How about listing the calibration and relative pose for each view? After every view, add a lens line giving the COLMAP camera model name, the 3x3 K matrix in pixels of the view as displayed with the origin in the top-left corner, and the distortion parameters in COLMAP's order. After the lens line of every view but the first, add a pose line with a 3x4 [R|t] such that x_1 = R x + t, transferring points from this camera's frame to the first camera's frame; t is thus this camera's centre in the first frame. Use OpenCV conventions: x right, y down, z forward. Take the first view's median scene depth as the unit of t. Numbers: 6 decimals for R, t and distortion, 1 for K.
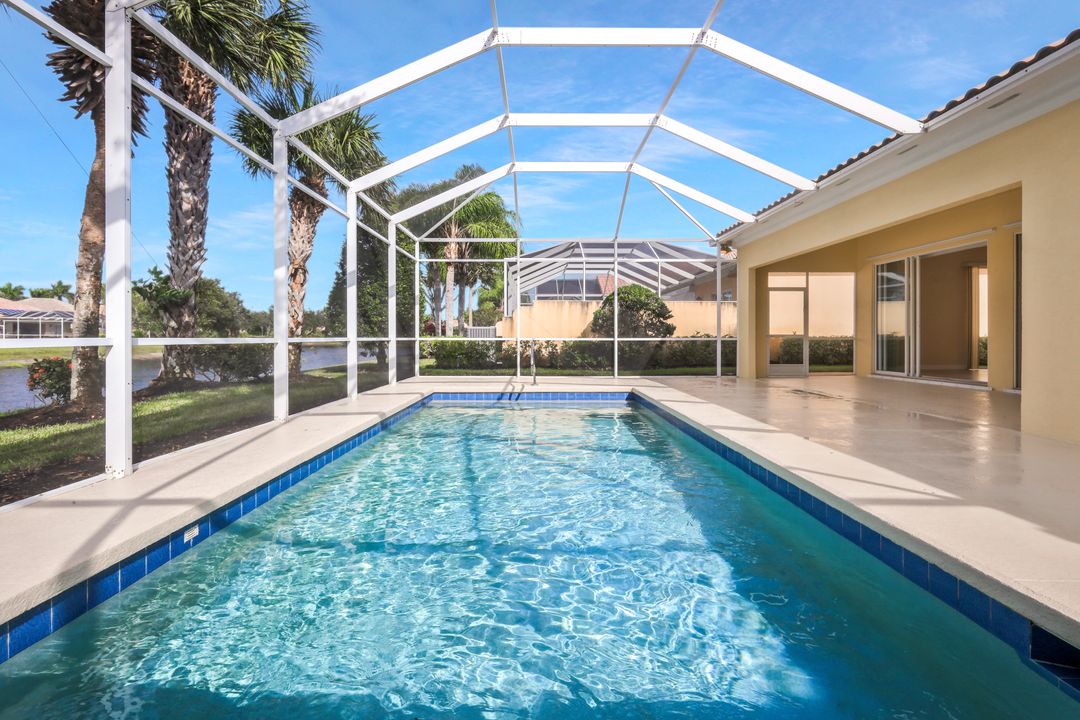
lens RADIAL K [[482.8, 0, 539.7], [0, 482.8, 344.4], [0, 0, 1]] dist [0.000301, 0.000009]
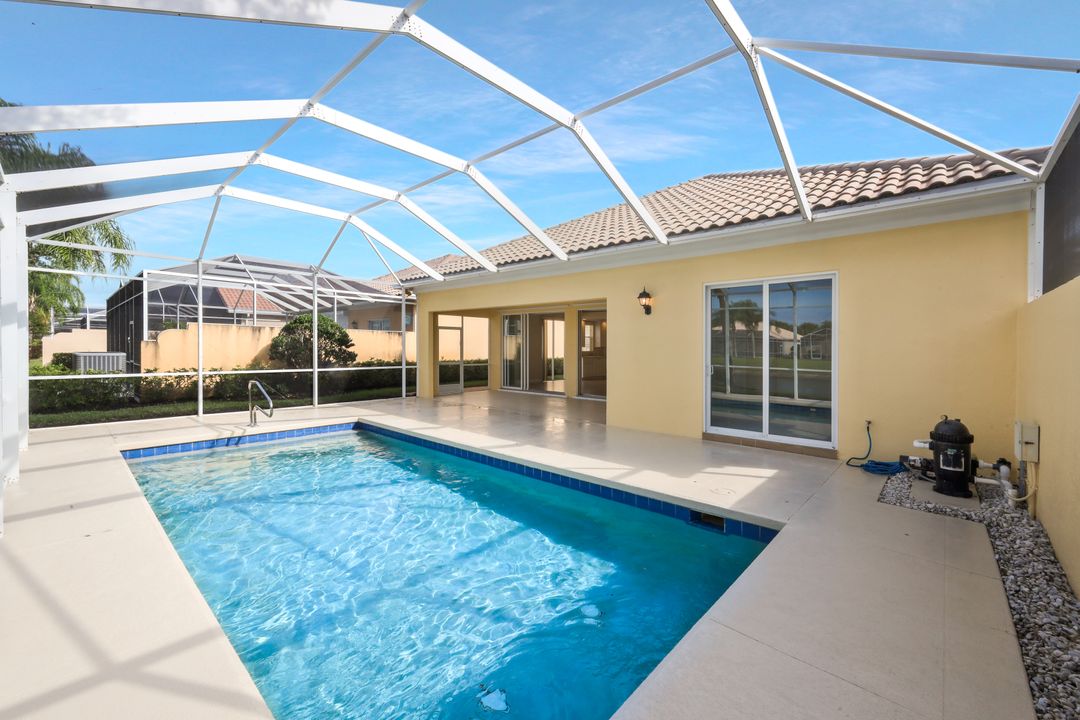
lens RADIAL K [[441.4, 0, 544.6], [0, 441.4, 354.6], [0, 0, 1]] dist [0.009319, 0.000014]
pose [[0.677832, -0.004718, 0.735202, -0.208148], [0.000881, 0.999984, 0.005606, -0.048602], [-0.735216, -0.003153, 0.677825, -0.013664]]
